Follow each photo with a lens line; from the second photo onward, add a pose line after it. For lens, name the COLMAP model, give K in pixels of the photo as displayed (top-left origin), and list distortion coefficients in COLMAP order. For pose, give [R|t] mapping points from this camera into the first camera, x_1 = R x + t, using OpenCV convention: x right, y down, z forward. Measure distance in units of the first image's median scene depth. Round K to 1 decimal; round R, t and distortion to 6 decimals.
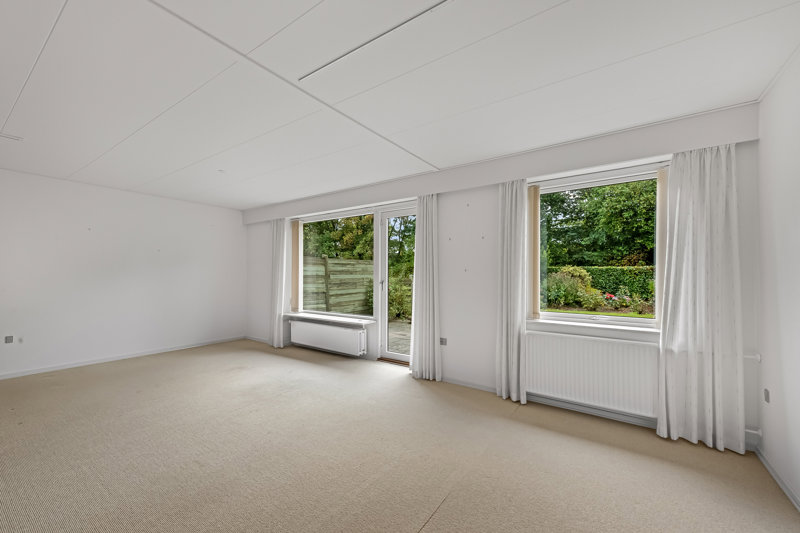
lens RADIAL K [[318.1, 0, 398.3], [0, 318.1, 269.4], [0, 0, 1]] dist [0.018902, 0.000134]
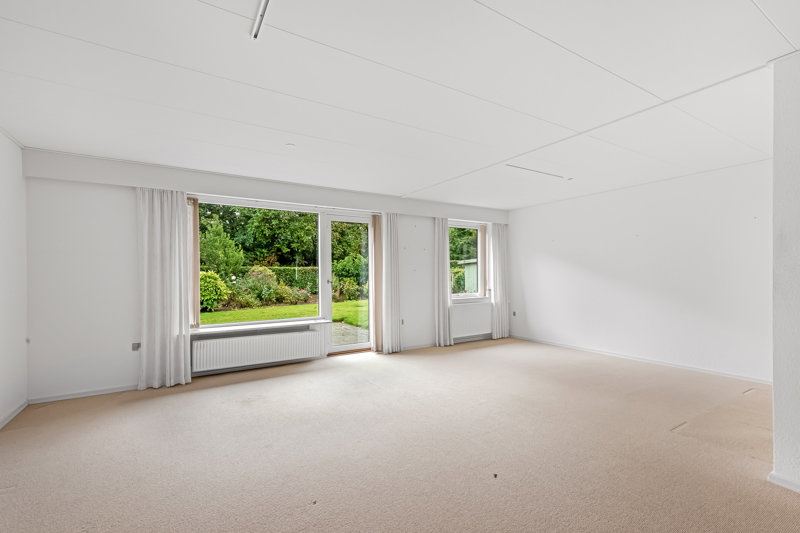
lens RADIAL K [[355.2, 0, 399.4], [0, 355.2, 269.4], [0, 0, 1]] dist [-0.001500, -0.000060]
pose [[0.384718, 0.004716, 0.923022, -0.816948], [-0.005525, 0.999981, -0.002807, 0.002602], [-0.923018, -0.004020, 0.384737, 0.270850]]
